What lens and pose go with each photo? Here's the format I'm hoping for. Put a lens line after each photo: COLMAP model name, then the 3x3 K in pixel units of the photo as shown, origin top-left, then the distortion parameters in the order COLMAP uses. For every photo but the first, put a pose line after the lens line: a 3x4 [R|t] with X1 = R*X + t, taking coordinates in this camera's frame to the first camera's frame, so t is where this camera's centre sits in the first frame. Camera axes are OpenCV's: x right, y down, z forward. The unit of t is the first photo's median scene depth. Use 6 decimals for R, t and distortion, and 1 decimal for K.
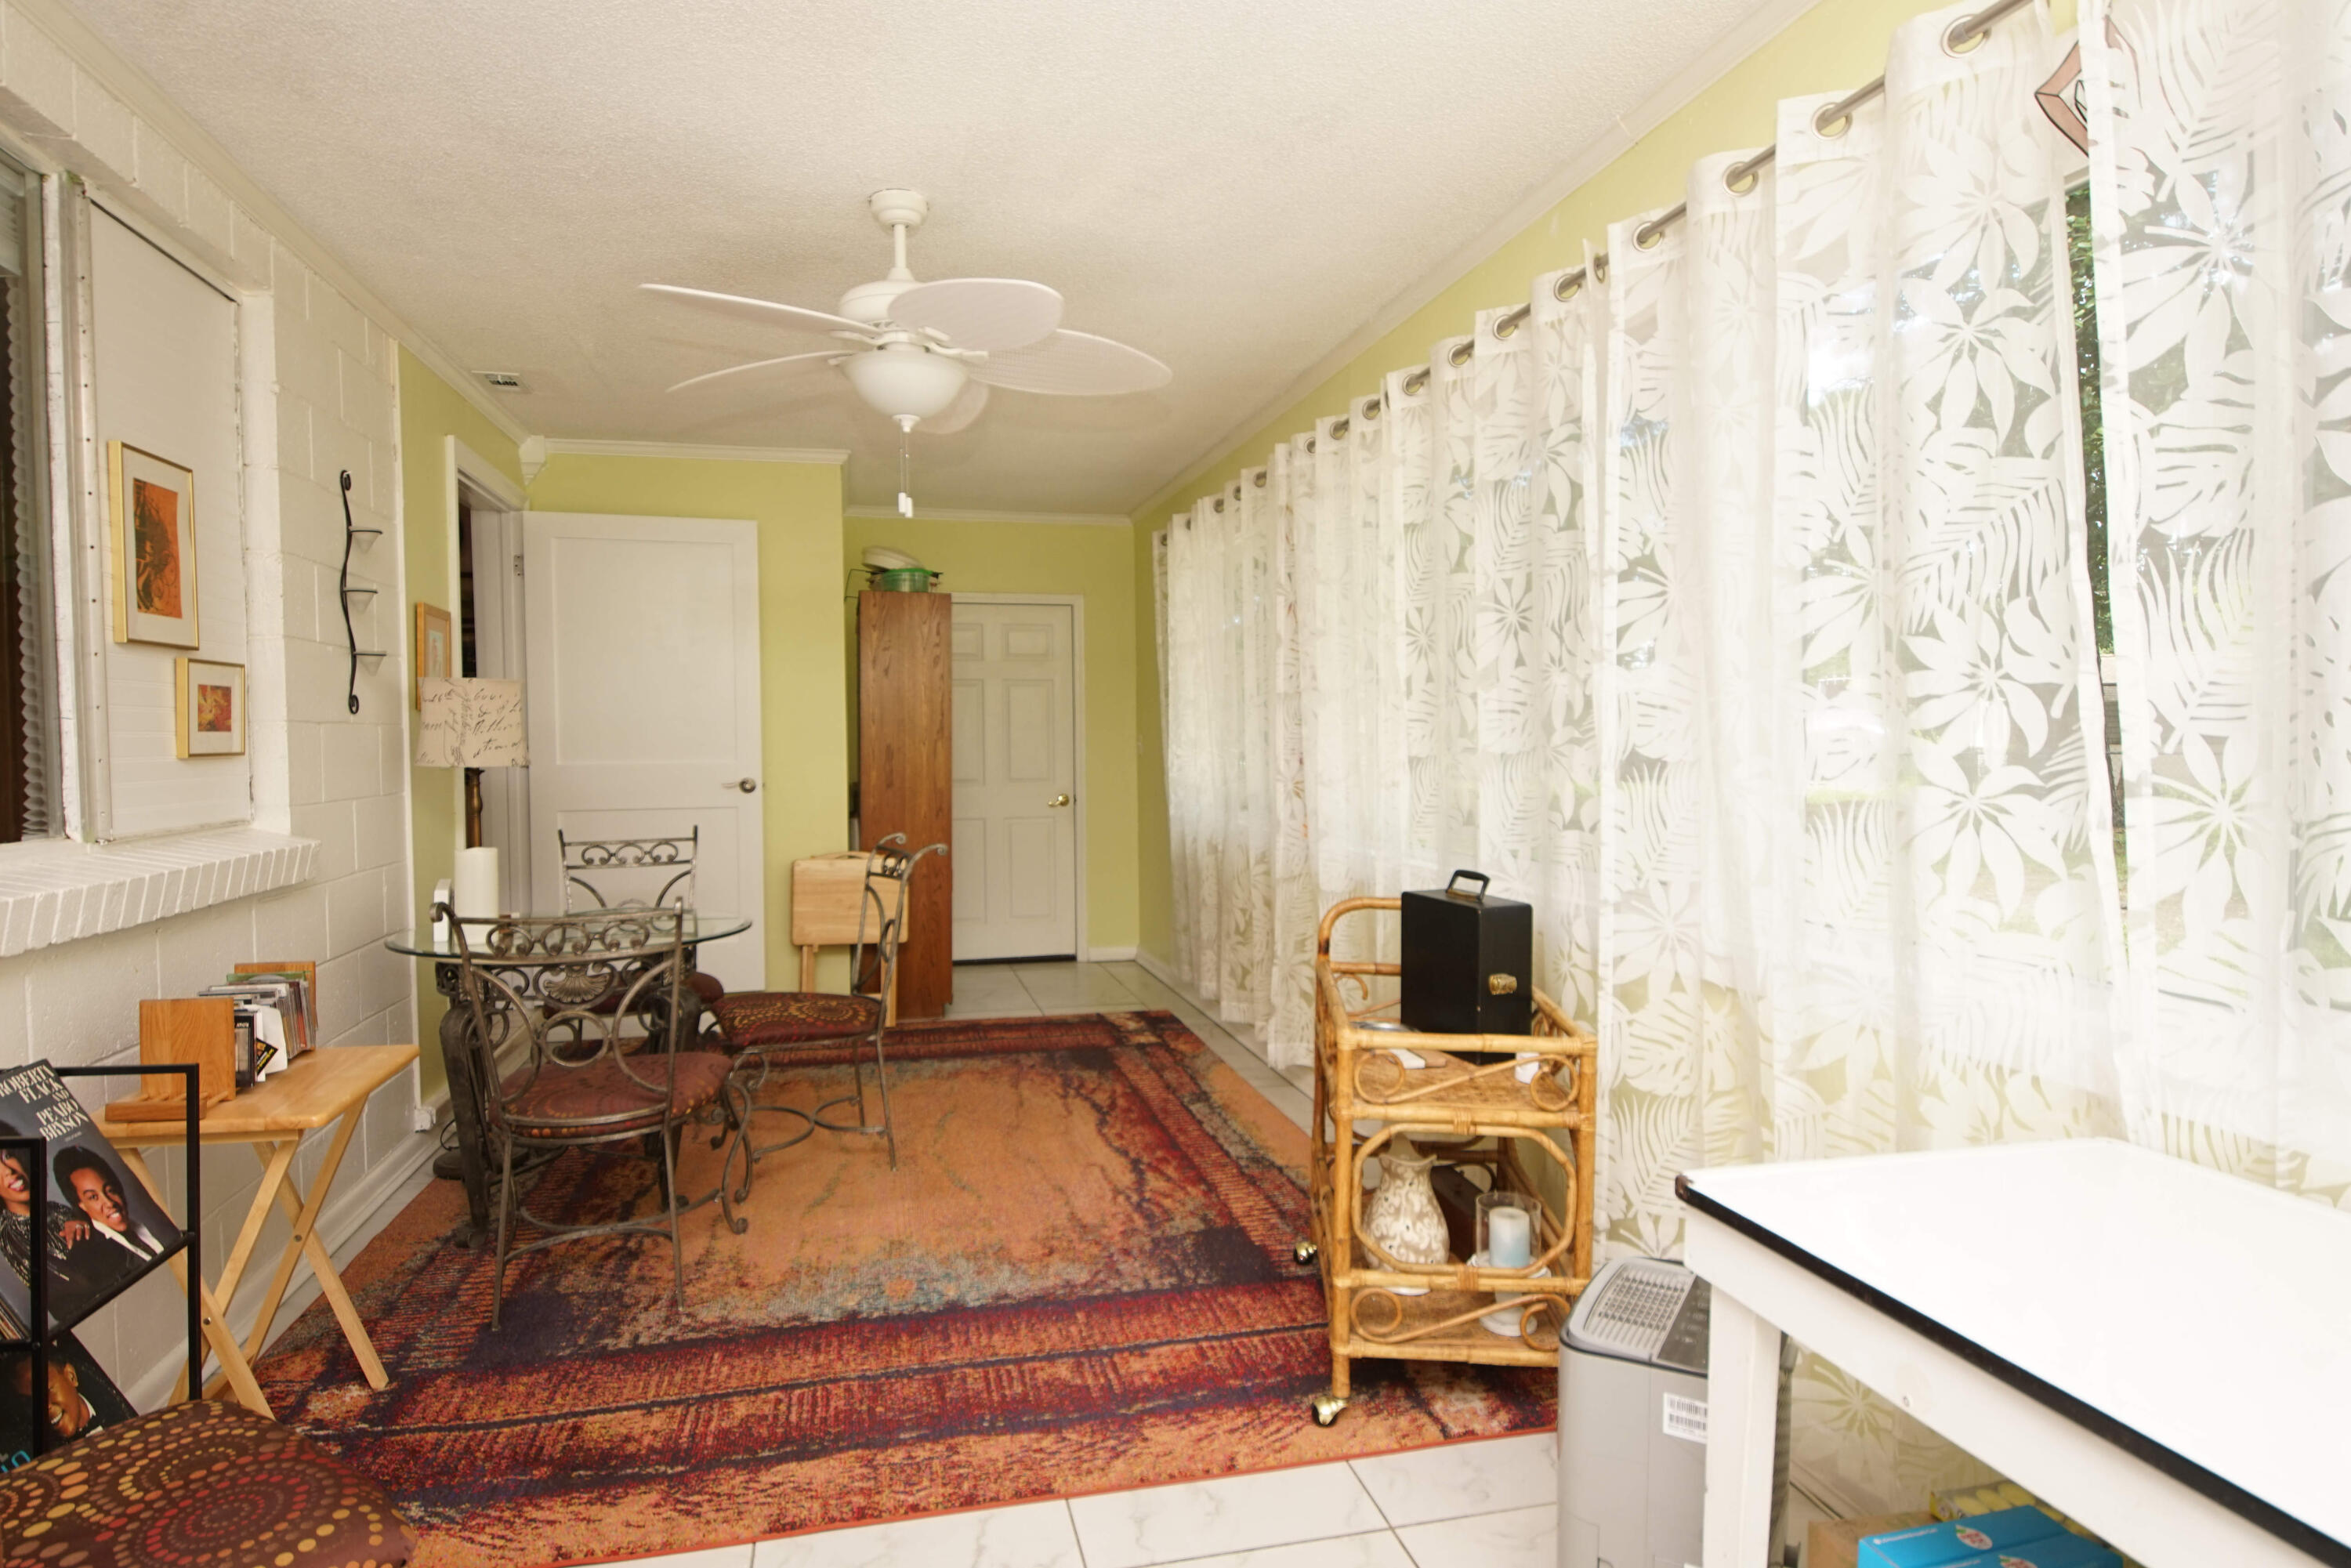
lens RADIAL K [[1253.8, 0, 1172.3], [0, 1253.8, 779.0], [0, 0, 1]] dist [0.022511, -0.024294]
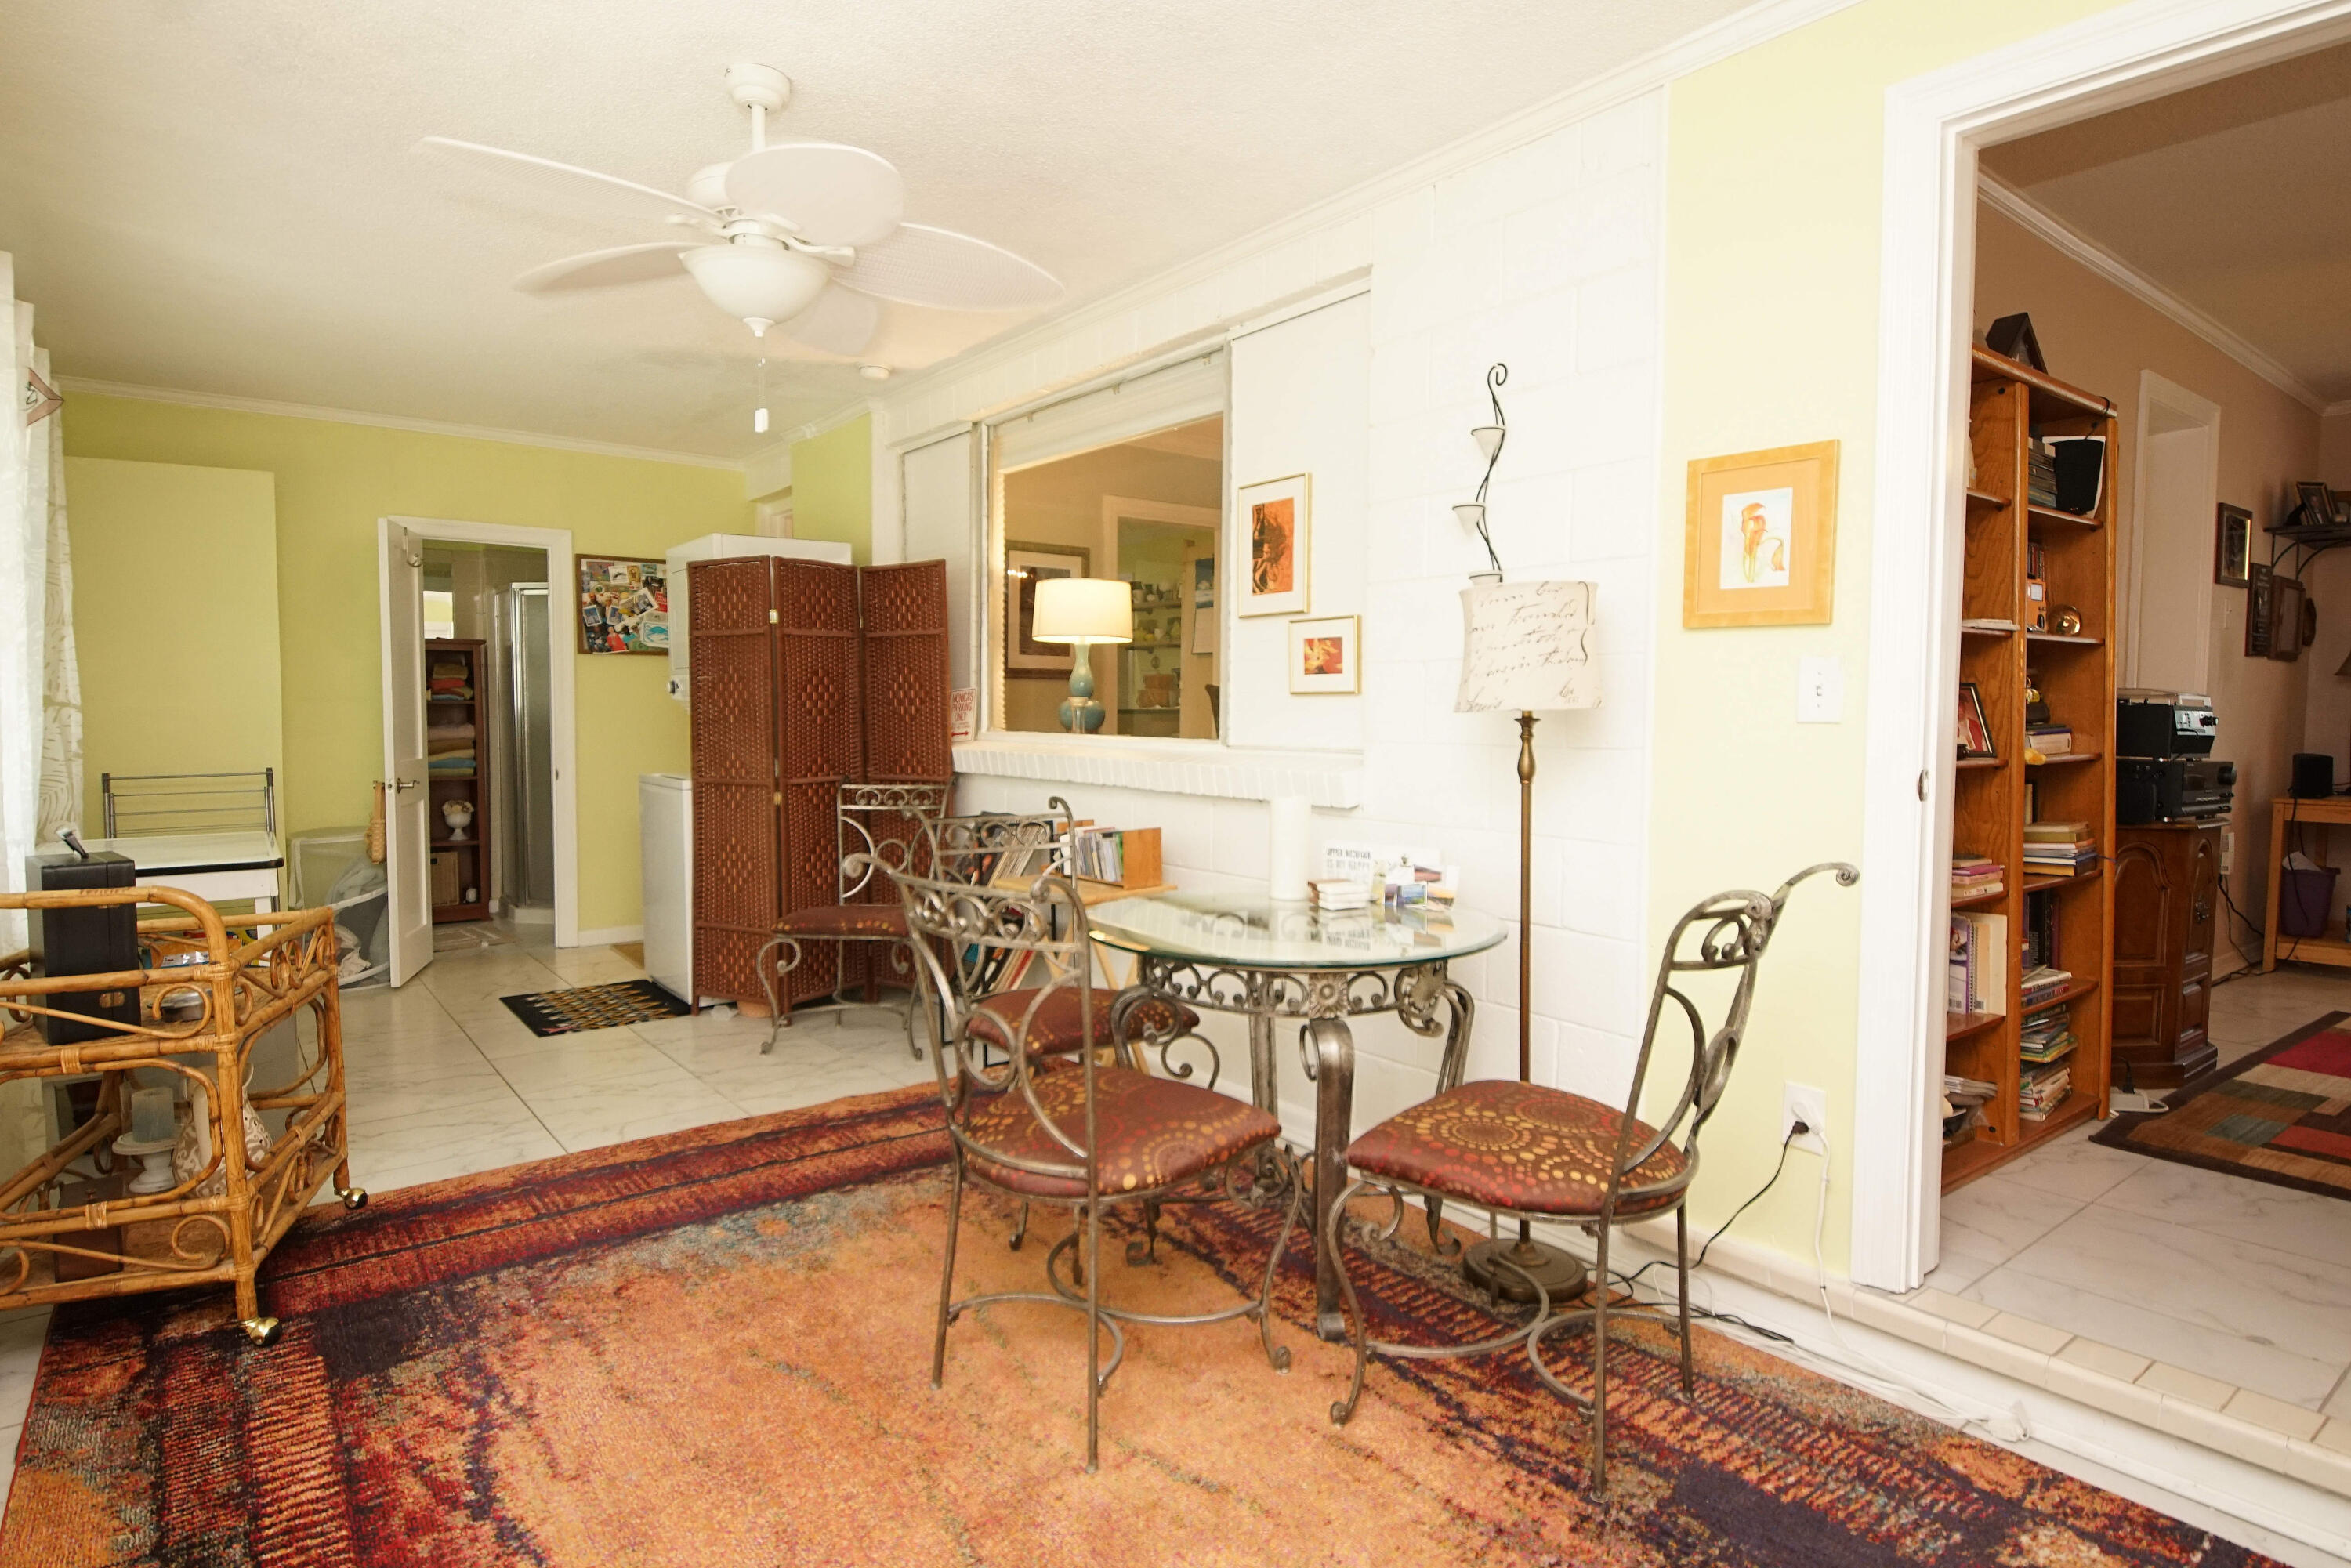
lens RADIAL K [[1253.8, 0, 1170.7], [0, 1253.8, 777.0], [0, 0, 1]] dist [0.022511, -0.024294]
pose [[-0.915914, 0.031230, -0.400157, -0.116940], [-0.005985, 0.995795, 0.091416, -0.047904], [0.401329, 0.086124, -0.911876, 2.028442]]
